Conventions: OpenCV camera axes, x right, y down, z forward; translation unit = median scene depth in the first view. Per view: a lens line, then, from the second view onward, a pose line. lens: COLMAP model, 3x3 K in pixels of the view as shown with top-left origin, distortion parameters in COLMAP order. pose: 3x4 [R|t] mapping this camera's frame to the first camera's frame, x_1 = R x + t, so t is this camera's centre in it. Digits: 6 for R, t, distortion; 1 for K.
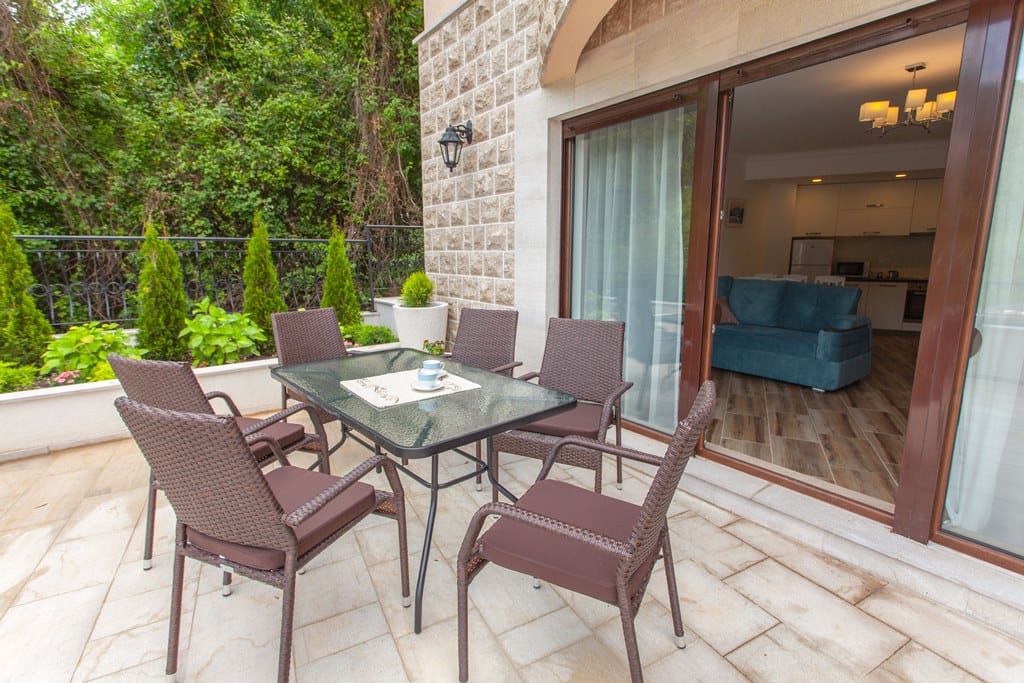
lens RADIAL K [[486.0, 0, 512.0], [0, 486.0, 341.5], [0, 0, 1]] dist [0.001859, 0.000451]
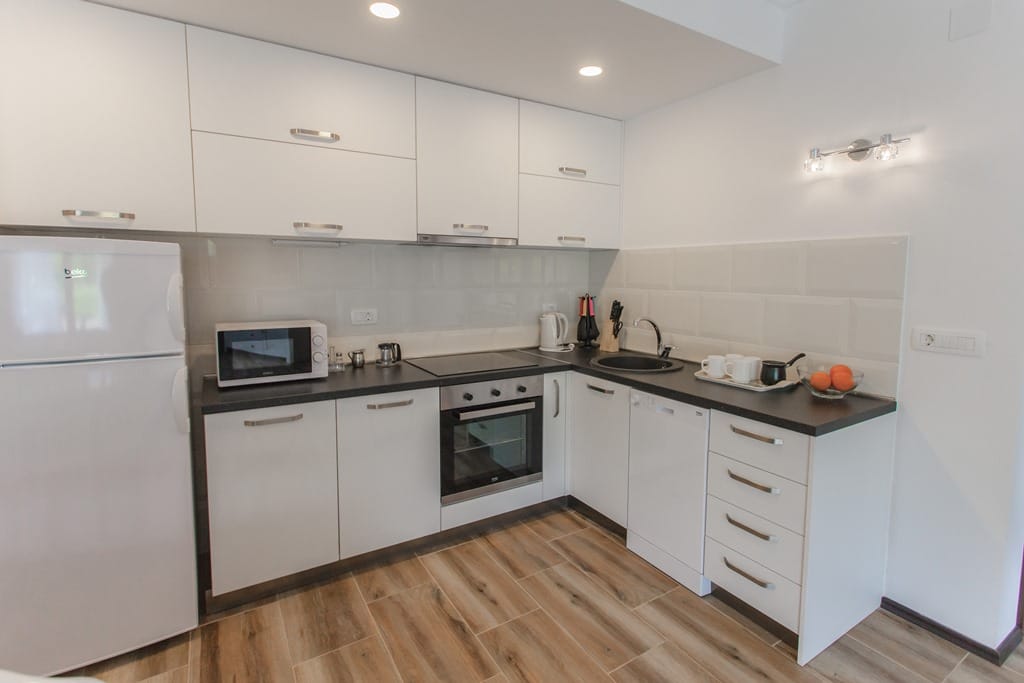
lens RADIAL K [[494.6, 0, 513.6], [0, 494.6, 309.5], [0, 0, 1]] dist [0.000203, 0.000238]
pose [[0.521899, -0.057976, 0.851035, 0.557249], [0.146976, 0.988878, -0.022766, -0.154052], [-0.840249, 0.136963, 0.524616, 0.770930]]
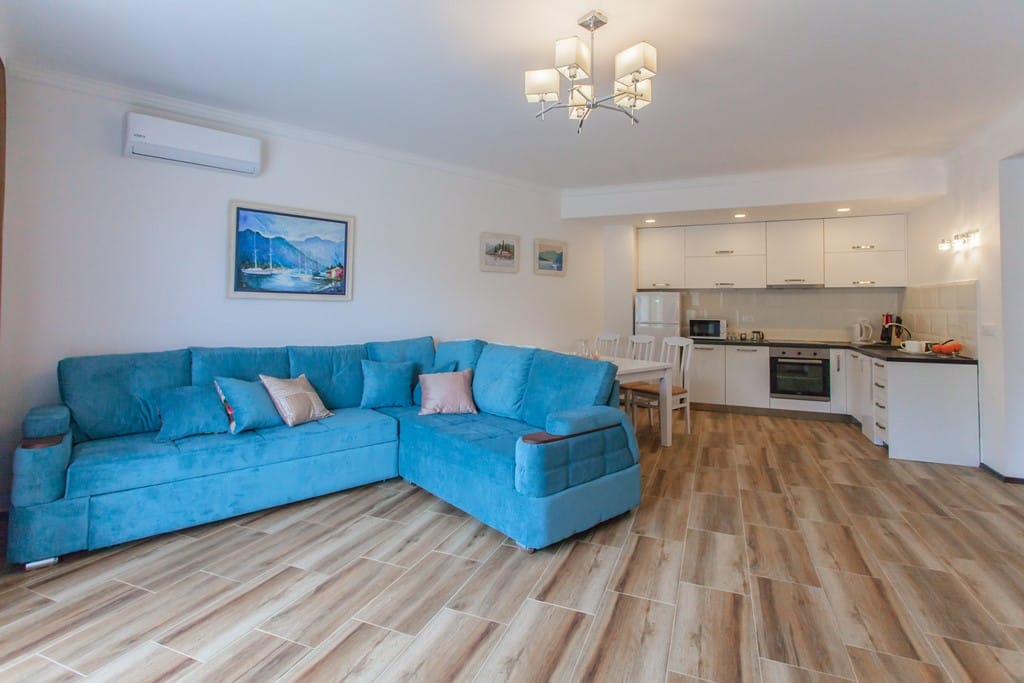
lens RADIAL K [[494.6, 0, 513.6], [0, 494.6, 309.5], [0, 0, 1]] dist [0.000203, 0.000238]
pose [[0.997463, 0.007666, 0.070771, 0.337965], [0.004913, 0.984400, -0.175877, -0.040357], [-0.071015, 0.175778, 0.981865, 0.228397]]
